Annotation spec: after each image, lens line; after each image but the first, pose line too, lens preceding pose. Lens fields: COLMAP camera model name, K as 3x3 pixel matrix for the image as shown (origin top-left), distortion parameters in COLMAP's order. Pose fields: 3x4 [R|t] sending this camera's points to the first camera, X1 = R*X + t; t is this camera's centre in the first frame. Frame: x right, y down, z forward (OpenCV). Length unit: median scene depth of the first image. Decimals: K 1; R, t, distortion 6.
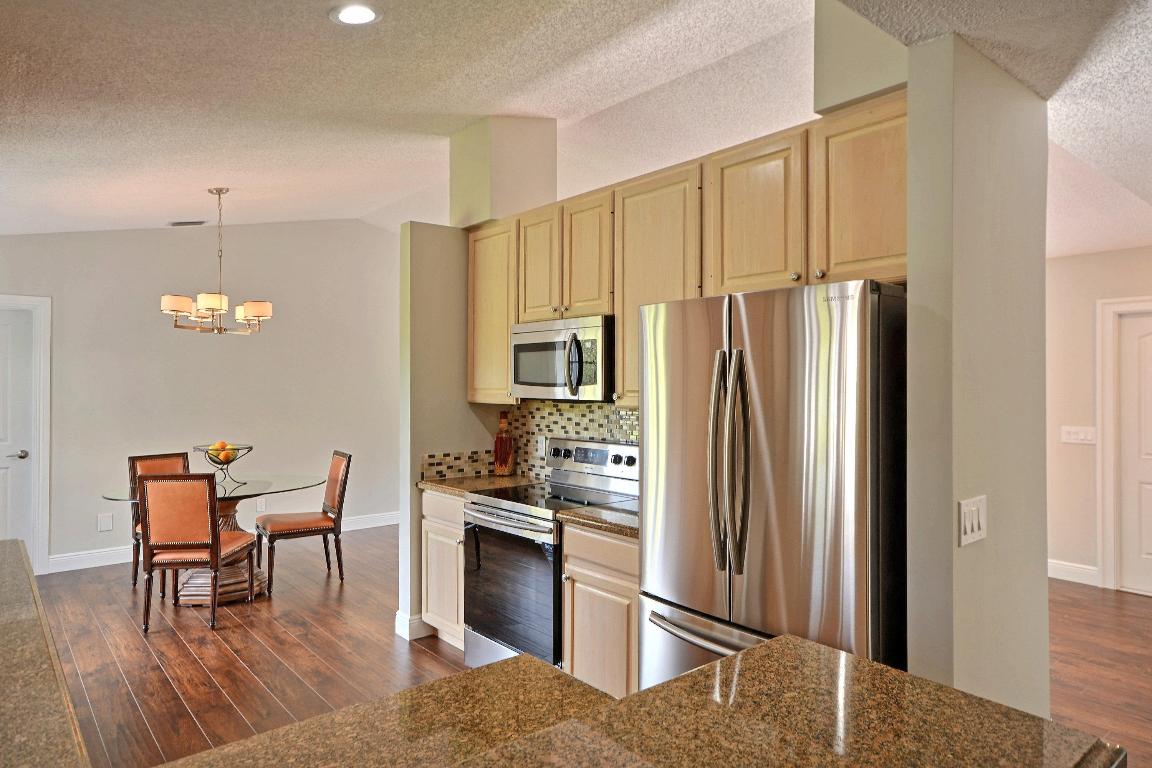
lens RADIAL K [[661.9, 0, 583.5], [0, 661.9, 390.8], [0, 0, 1]] dist [0.016622, 0.000789]
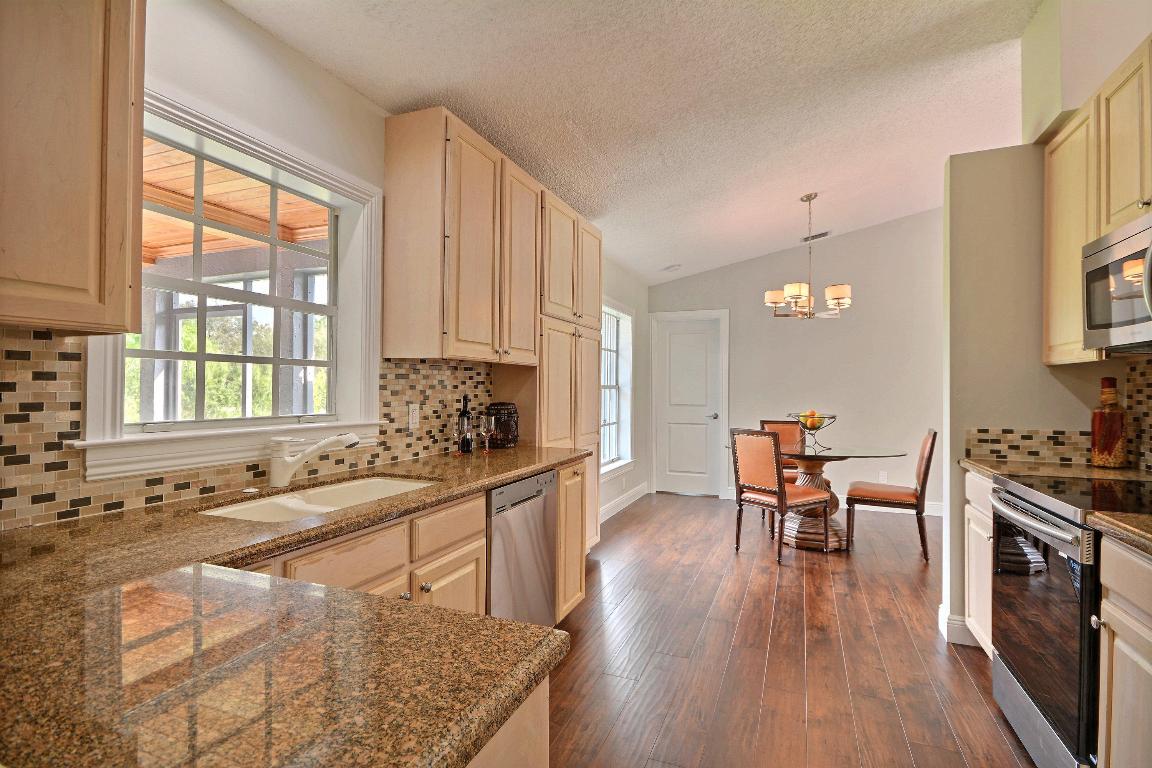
lens RADIAL K [[542.8, 0, 616.4], [0, 542.8, 385.3], [0, 0, 1]] dist [0.015095, -0.007664]
pose [[0.485509, -0.007972, -0.874195, 0.143080], [-0.006594, 0.999897, -0.012780, 0.053373], [0.874207, 0.011969, 0.485407, 0.266675]]
